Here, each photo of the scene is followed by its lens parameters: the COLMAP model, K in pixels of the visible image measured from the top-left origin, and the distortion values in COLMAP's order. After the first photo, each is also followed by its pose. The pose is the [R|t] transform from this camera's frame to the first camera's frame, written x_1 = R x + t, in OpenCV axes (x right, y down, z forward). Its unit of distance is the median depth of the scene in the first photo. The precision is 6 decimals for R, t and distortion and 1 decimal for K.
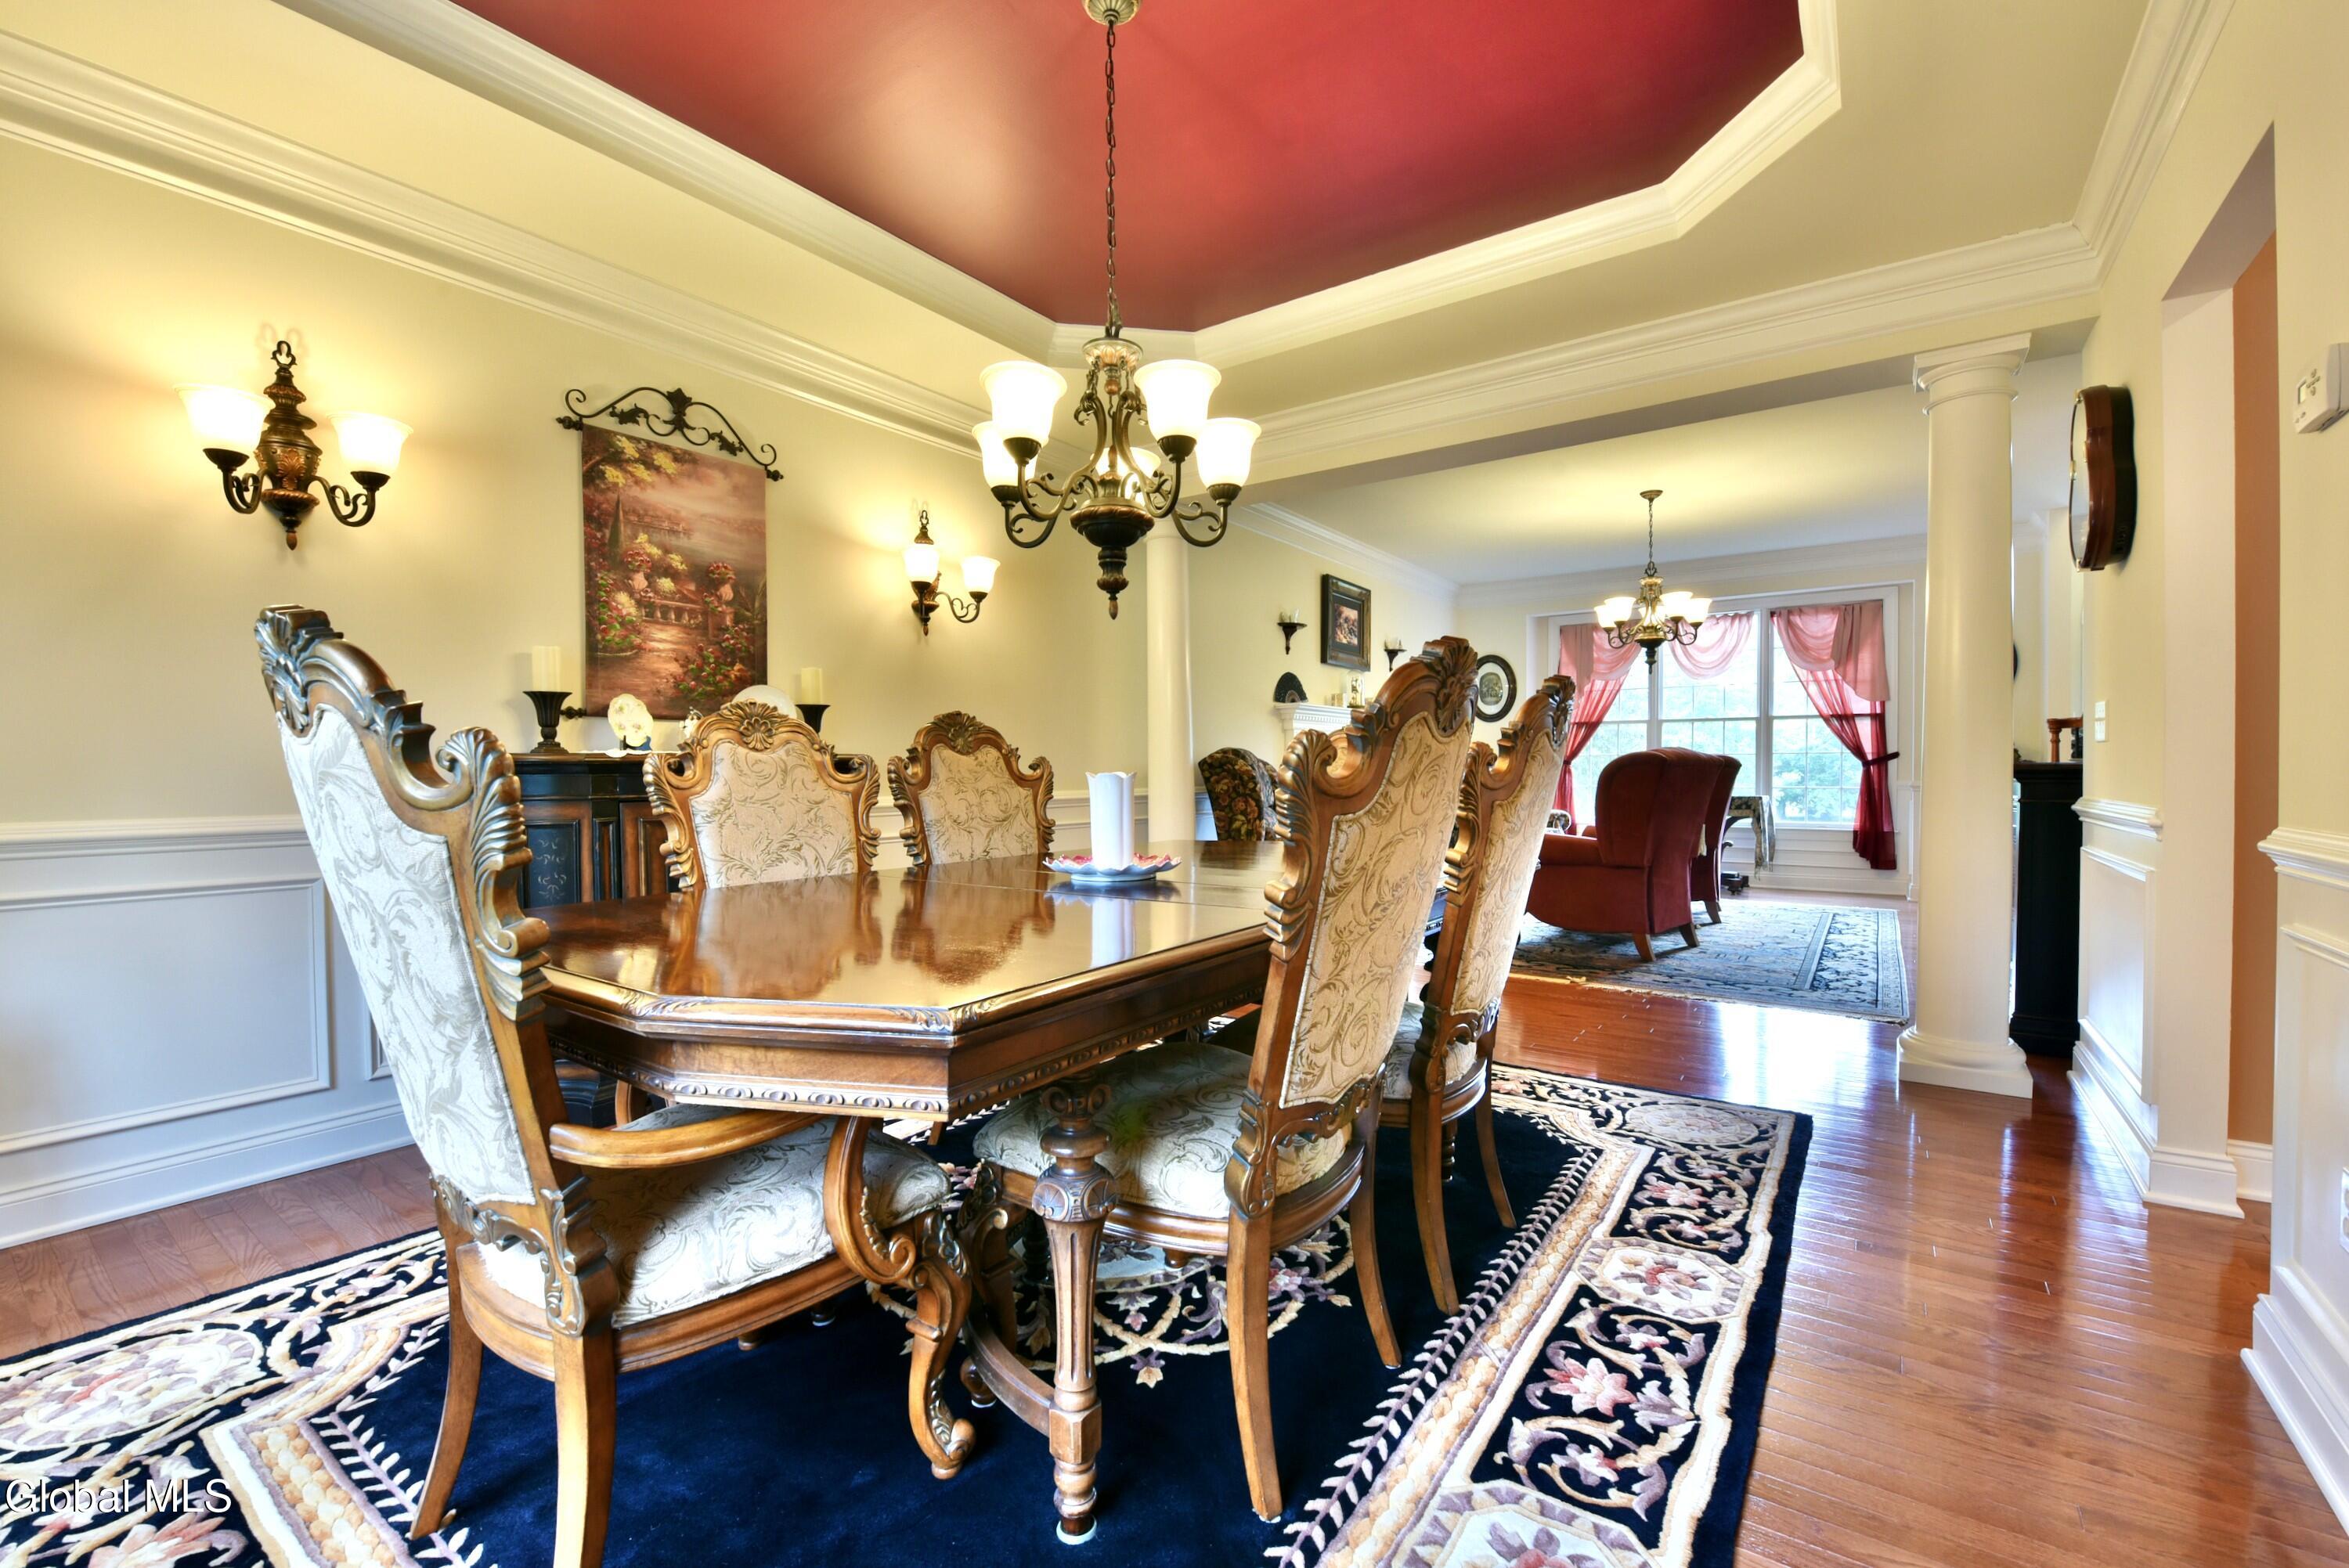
lens RADIAL K [[956.8, 0, 1210.1], [0, 956.8, 786.2], [0, 0, 1]] dist [-0.008936, -0.003510]
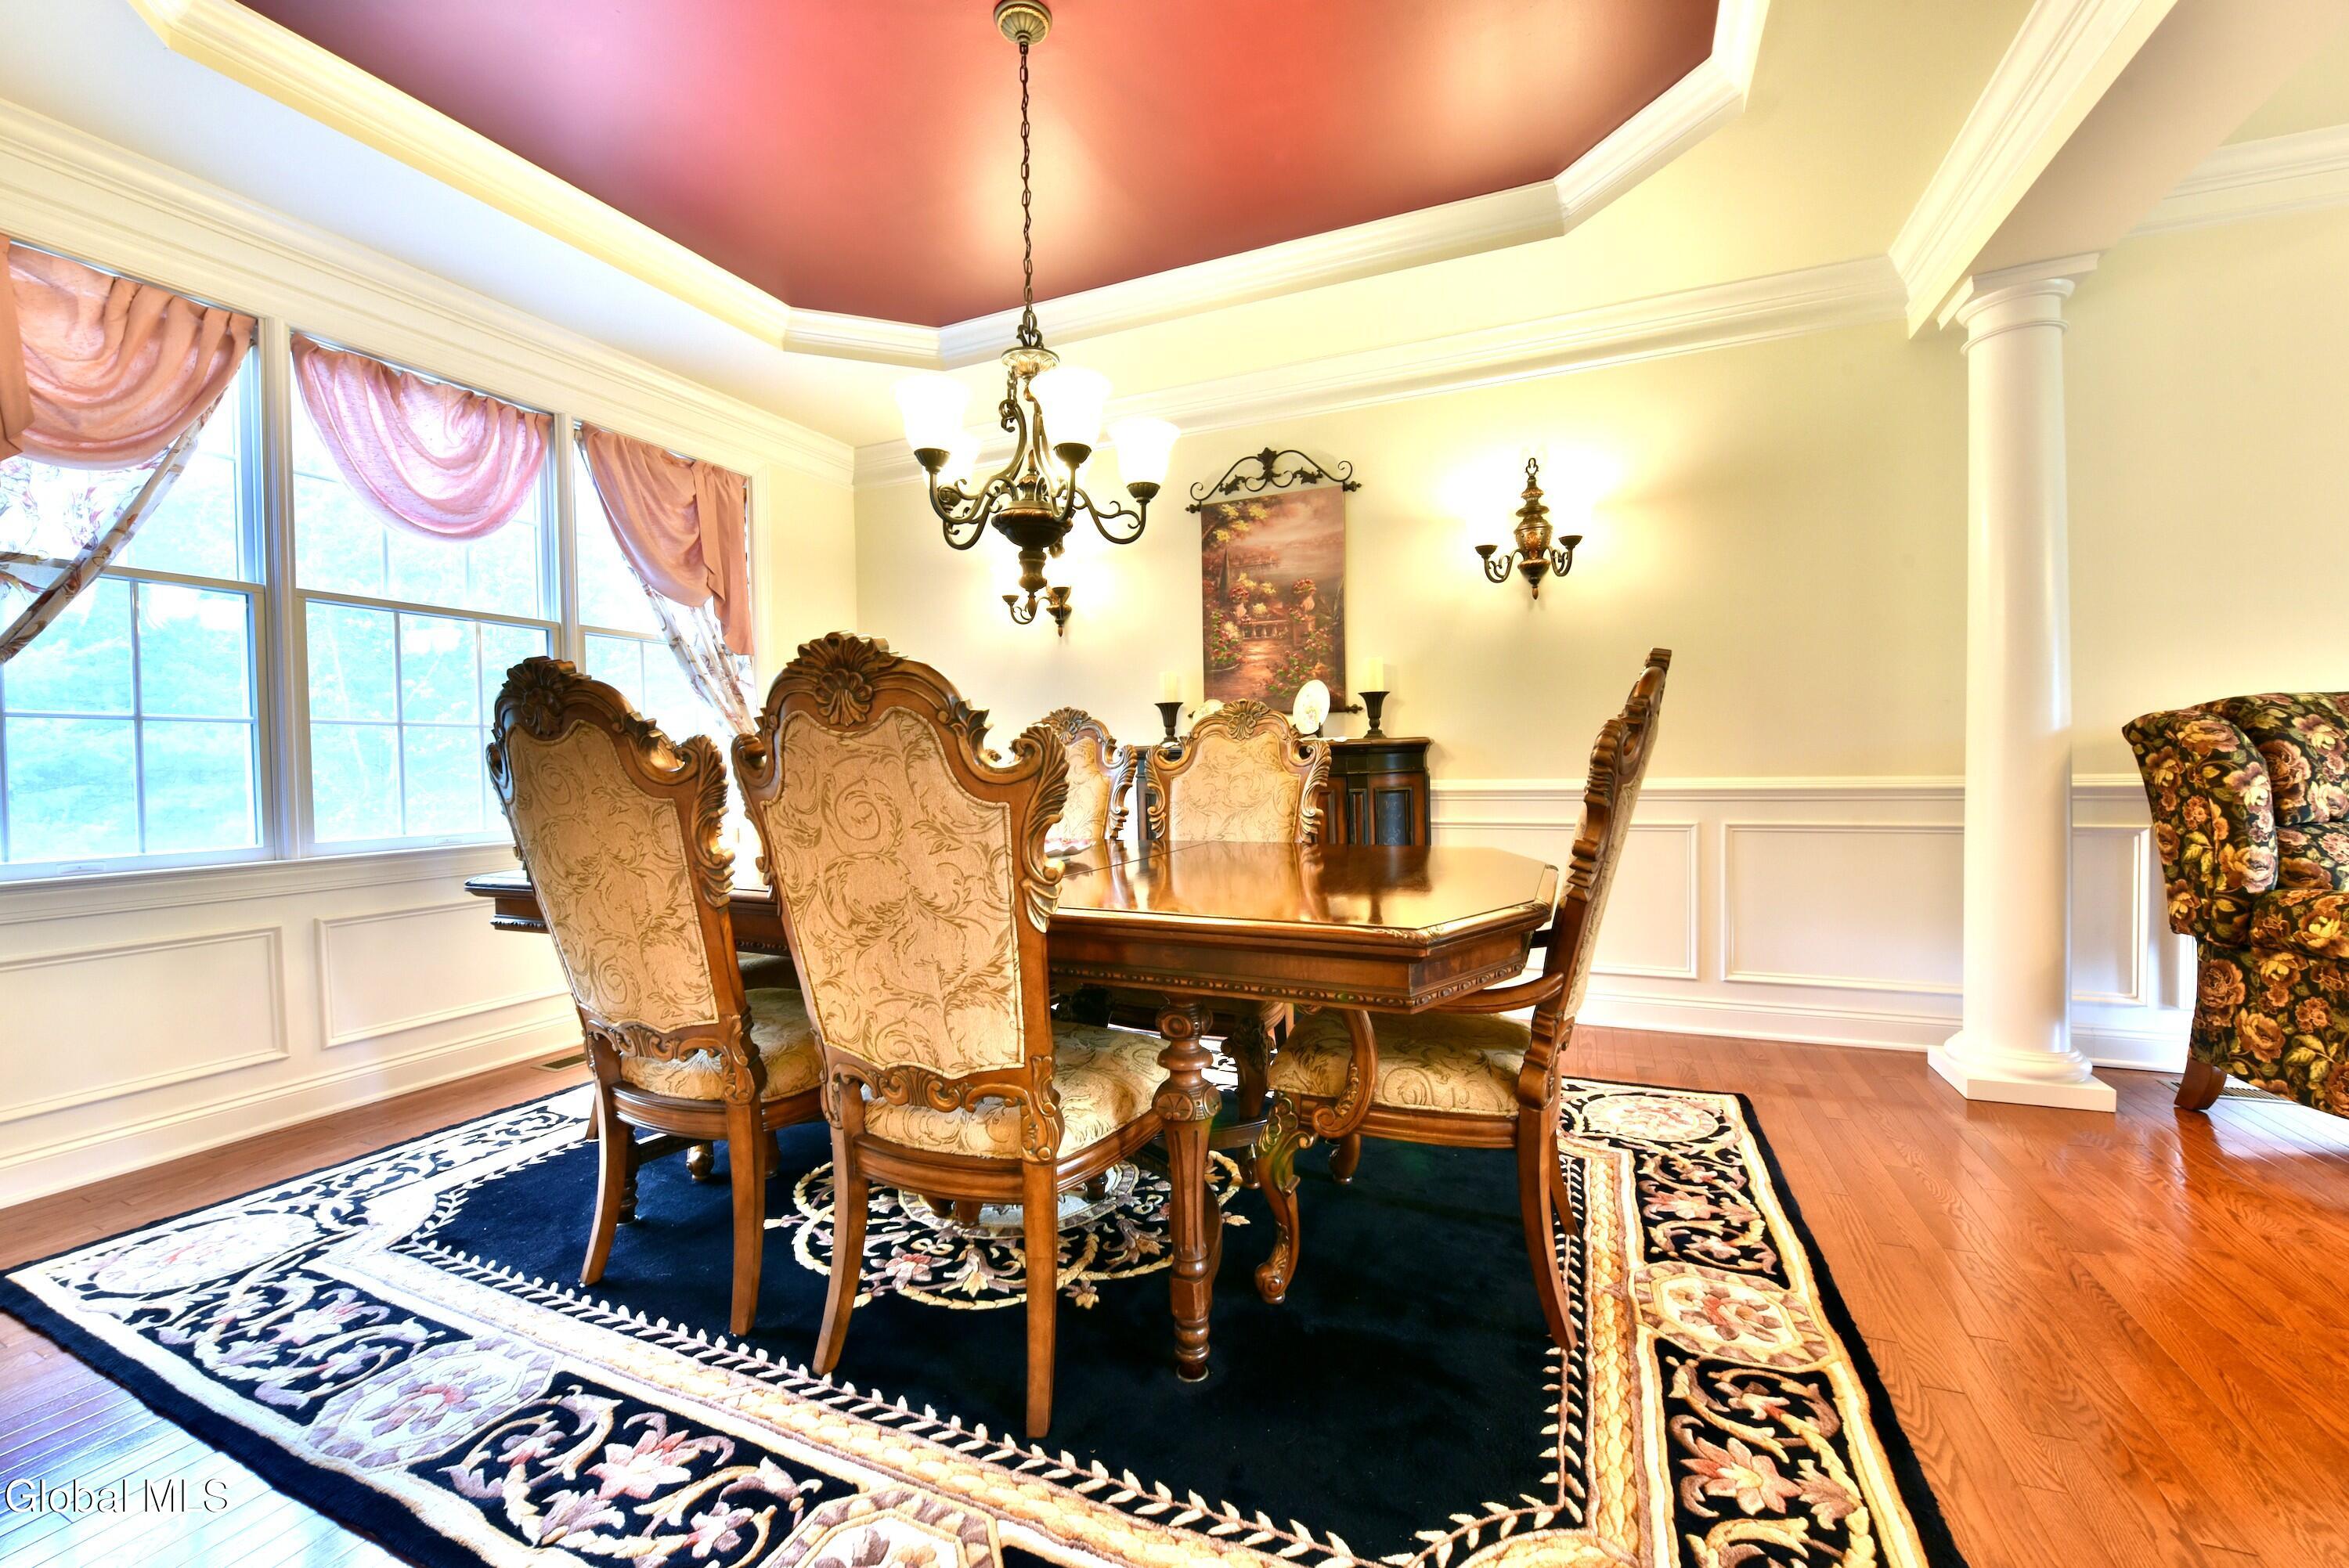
lens RADIAL K [[956.8, 0, 1181.3], [0, 956.8, 785.5], [0, 0, 1]] dist [-0.008936, -0.003510]
pose [[0.191103, 0.027998, -0.981171, 0.662195], [0.000554, 0.999590, 0.028632, -0.013103], [0.981570, -0.006015, 0.191009, 0.653916]]
